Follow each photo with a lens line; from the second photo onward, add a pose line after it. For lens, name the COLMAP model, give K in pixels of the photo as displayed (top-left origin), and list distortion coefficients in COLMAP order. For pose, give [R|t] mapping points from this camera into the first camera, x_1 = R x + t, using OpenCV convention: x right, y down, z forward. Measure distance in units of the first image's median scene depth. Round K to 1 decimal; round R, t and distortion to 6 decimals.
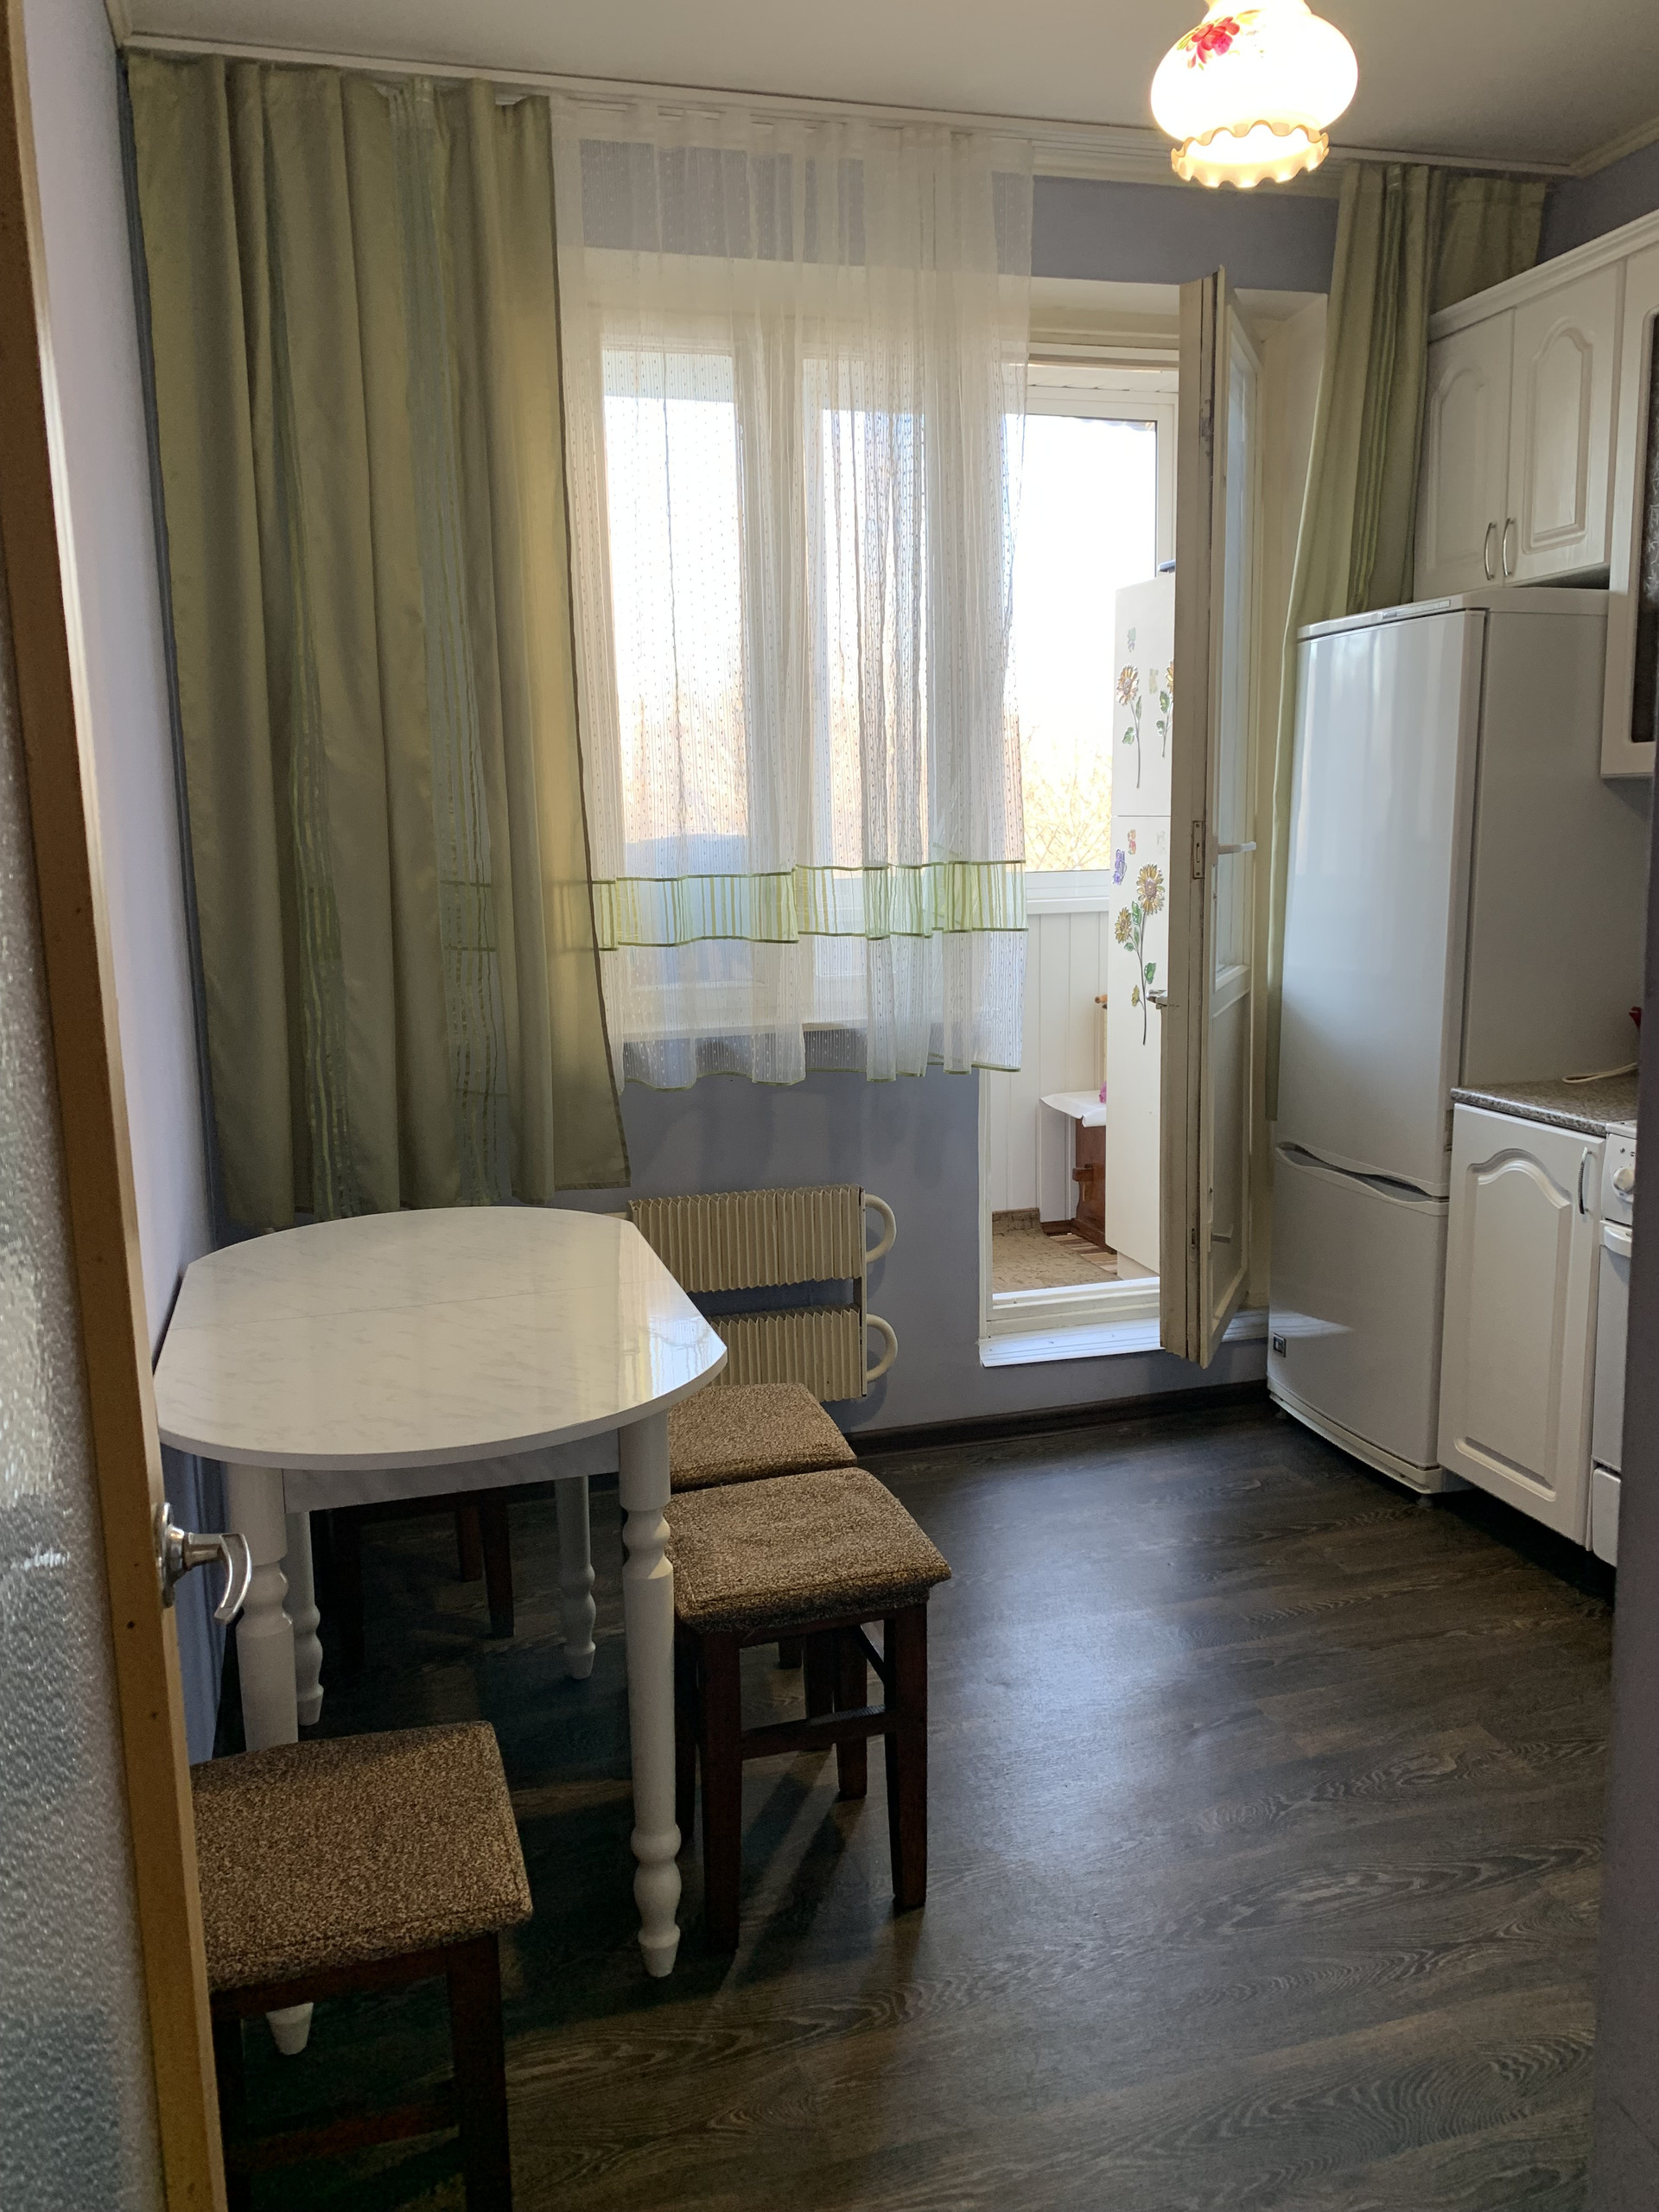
lens RADIAL K [[1683.3, 0, 839.7], [0, 1683.3, 1105.8], [0, 0, 1]] dist [0.030558, -0.030749]
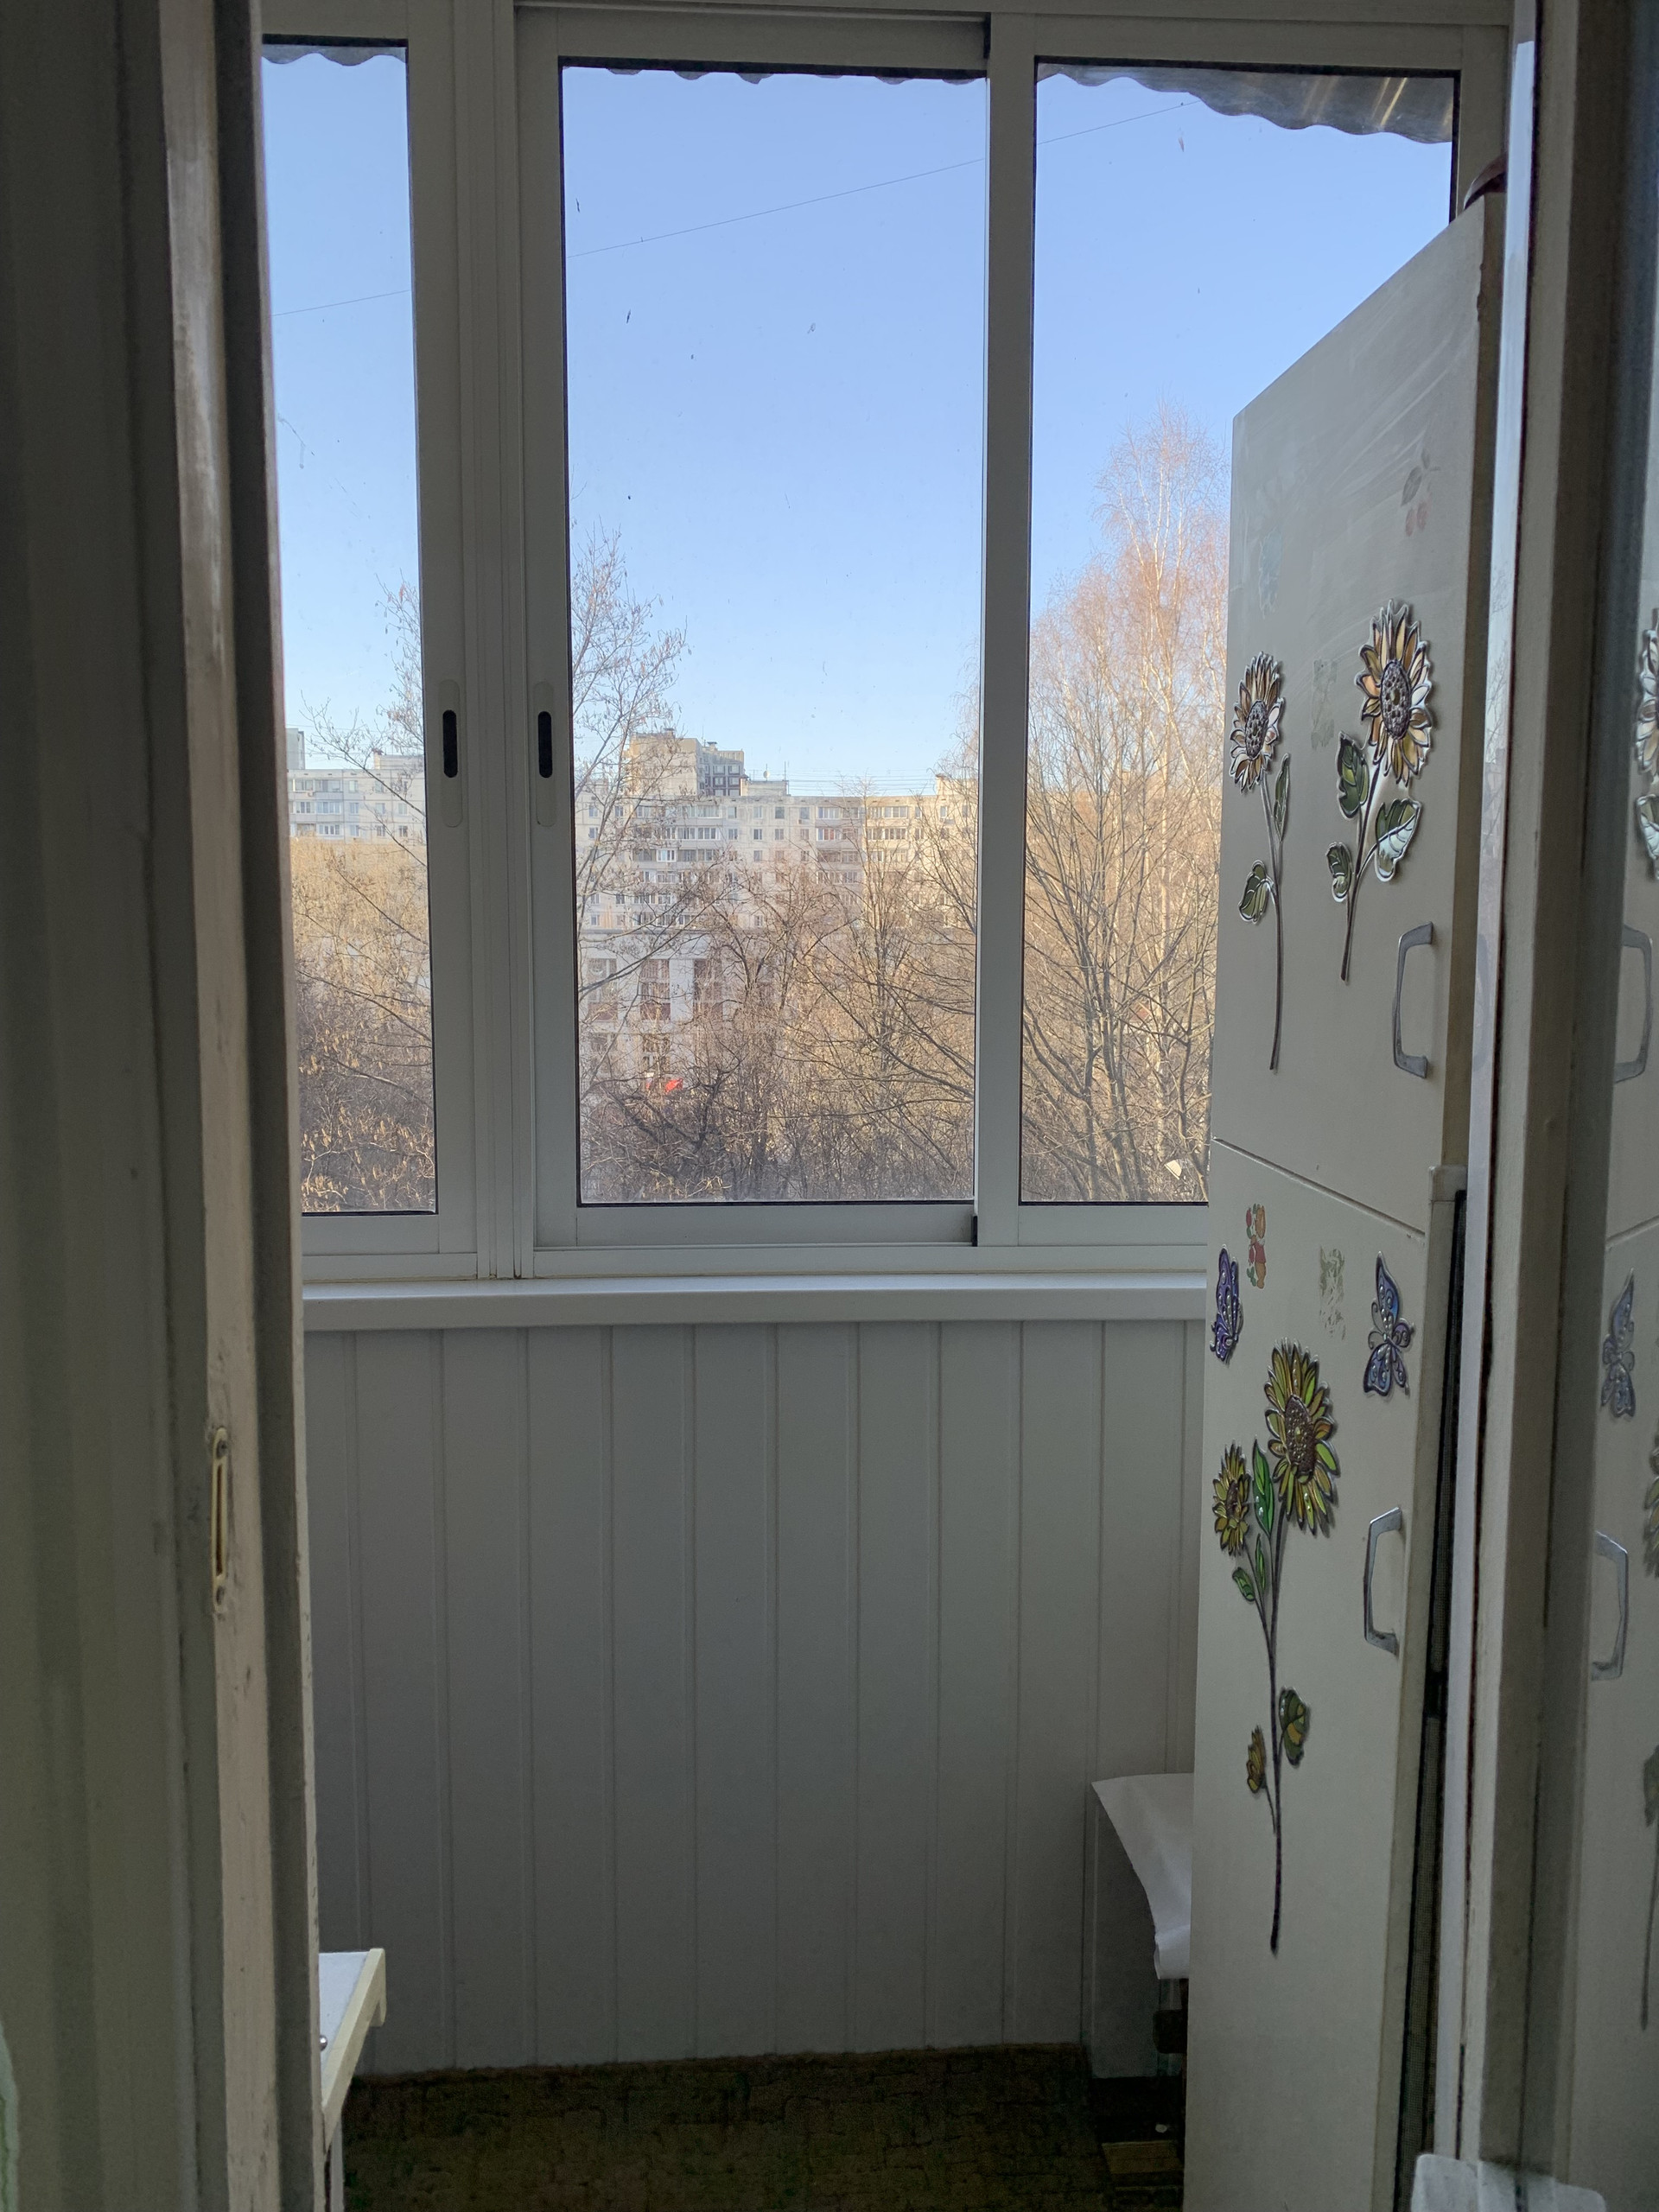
lens RADIAL K [[1683.3, 0, 829.4], [0, 1683.3, 1109.1], [0, 0, 1]] dist [0.030558, -0.030749]
pose [[0.973070, 0.041187, -0.226800, 0.216546], [-0.054060, 0.997243, -0.050841, -0.209638], [0.224080, 0.061733, 0.972613, 0.900689]]
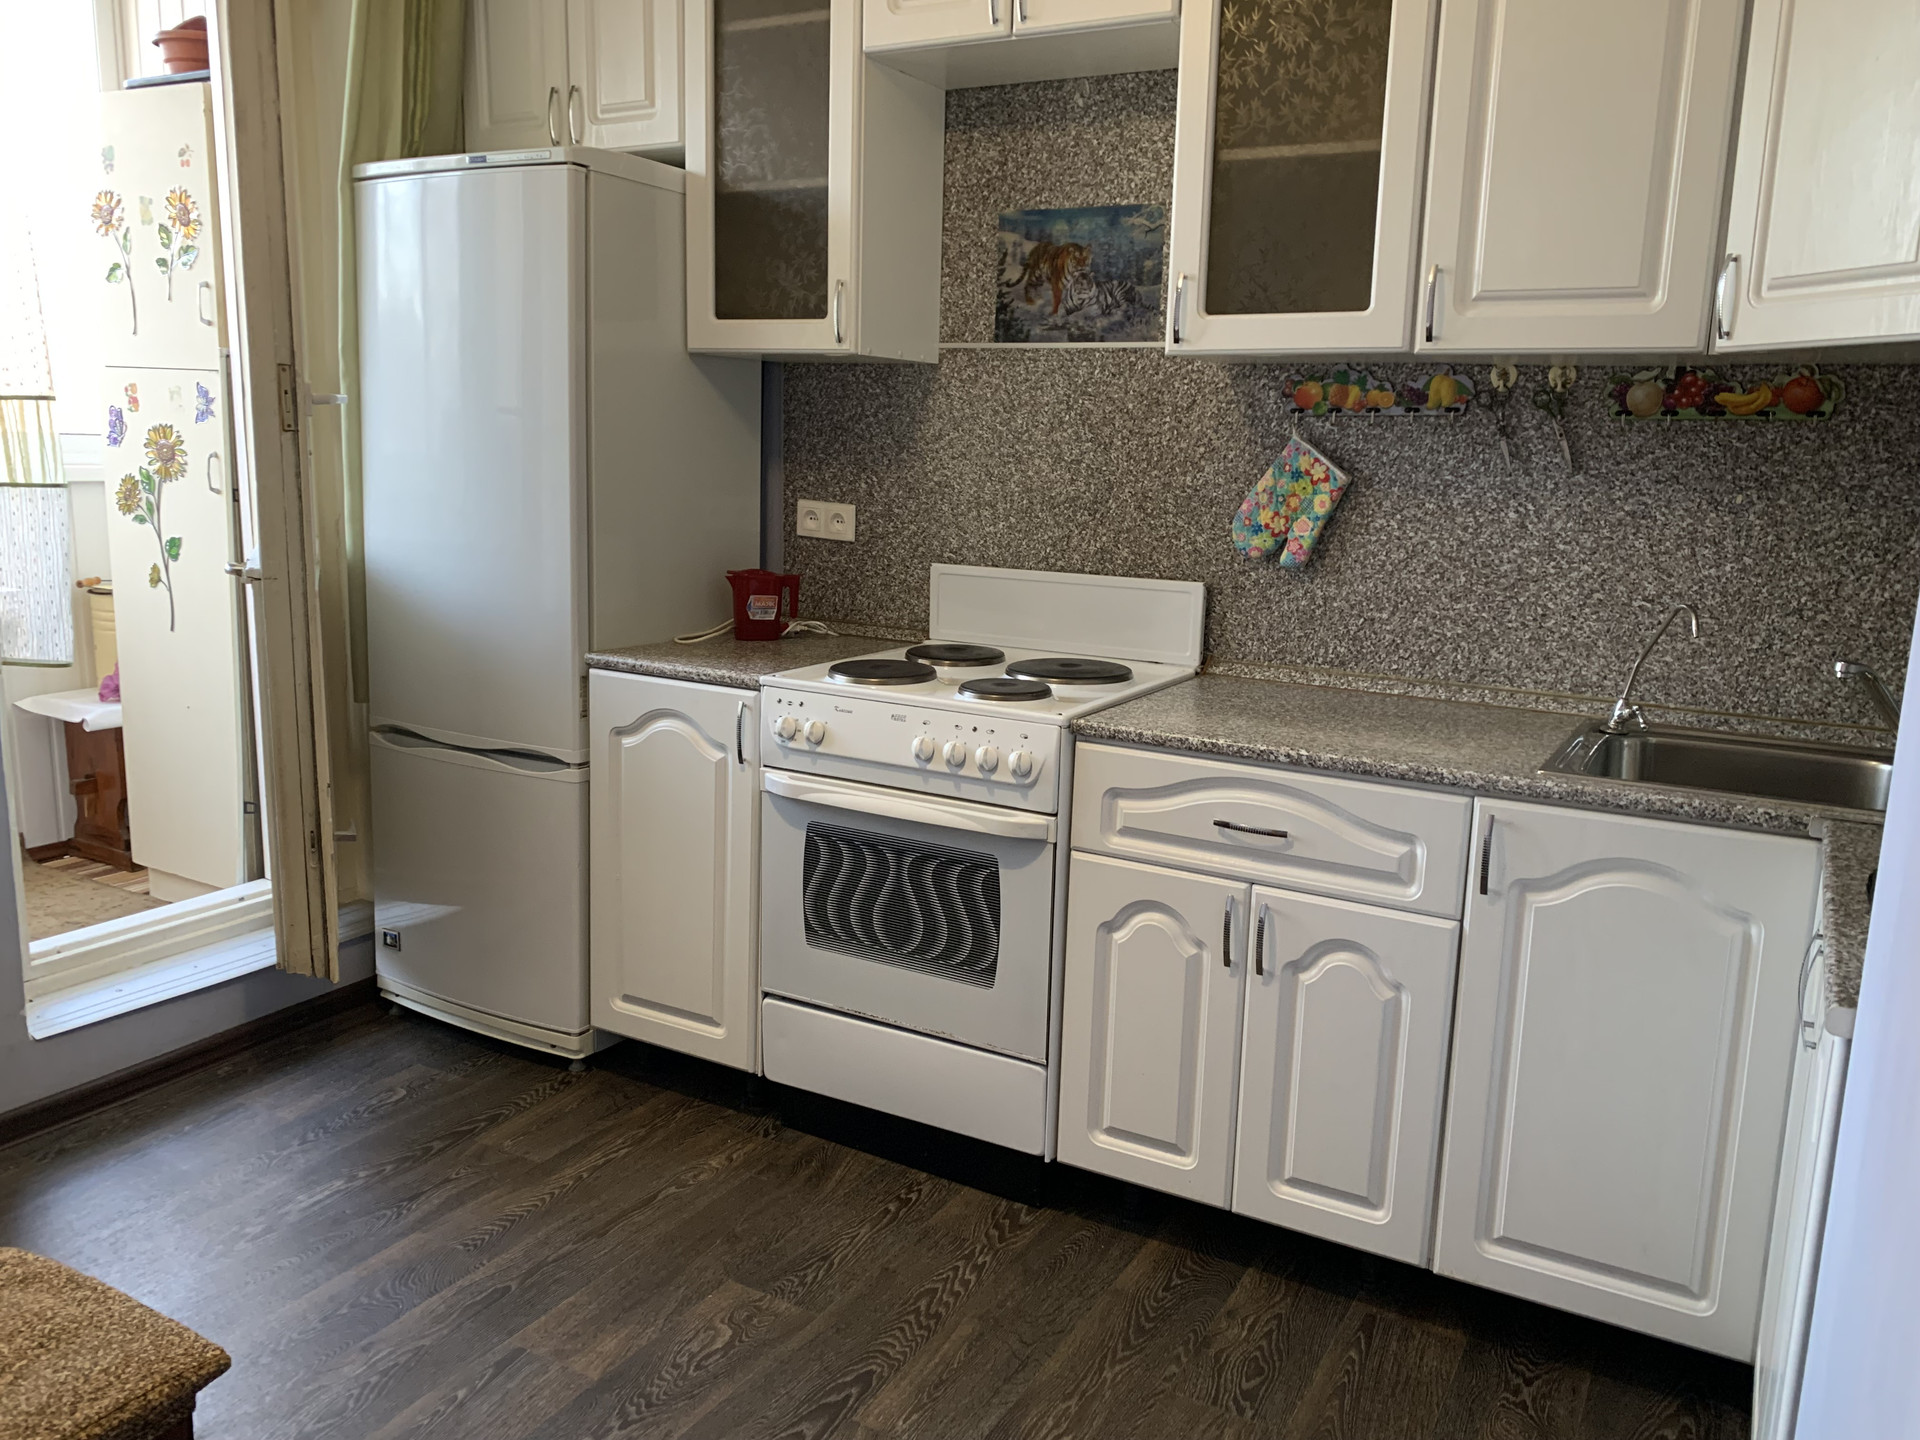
lens RADIAL K [[1461.1, 0, 965.0], [0, 1461.1, 723.7], [0, 0, 1]] dist [0.030558, -0.030749]
pose [[0.719211, -0.092243, 0.688641, -0.071543], [0.072638, 0.995699, 0.057511, -0.002749], [-0.690984, 0.008659, 0.722818, 0.207054]]
